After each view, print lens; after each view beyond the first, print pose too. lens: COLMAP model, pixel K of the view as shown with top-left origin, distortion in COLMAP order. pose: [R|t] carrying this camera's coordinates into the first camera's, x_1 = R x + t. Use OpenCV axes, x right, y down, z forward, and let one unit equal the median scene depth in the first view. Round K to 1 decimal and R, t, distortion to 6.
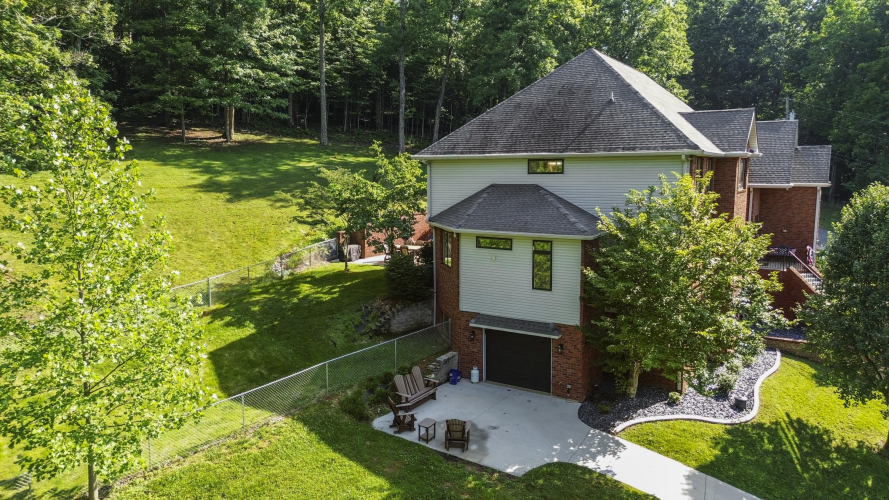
lens RADIAL K [[629.8, 0, 455.5], [0, 629.8, 248.7], [0, 0, 1]] dist [0.069121, -0.001471]
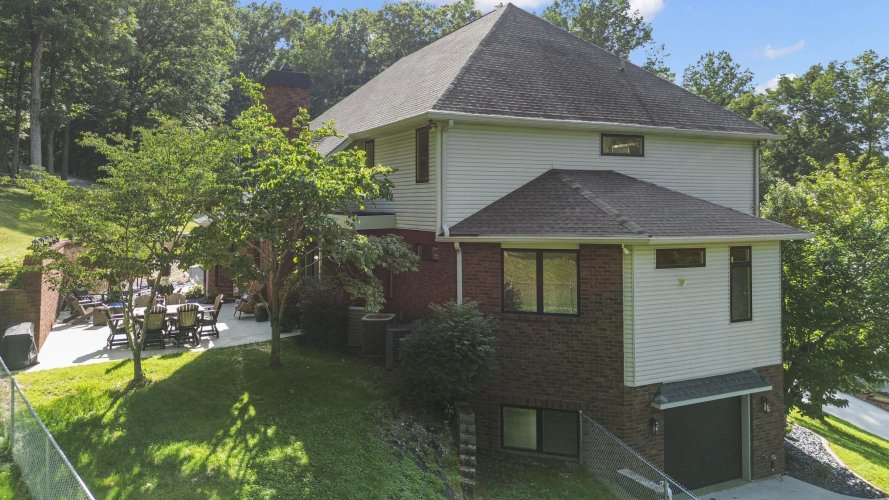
lens RADIAL K [[629.8, 0, 455.5], [0, 629.8, 248.7], [0, 0, 1]] dist [0.069121, -0.001471]
pose [[0.587637, -0.044999, 0.807872, -0.547895], [0.103213, 0.994464, -0.019683, -0.027245], [-0.802514, 0.094950, 0.589029, 0.808546]]
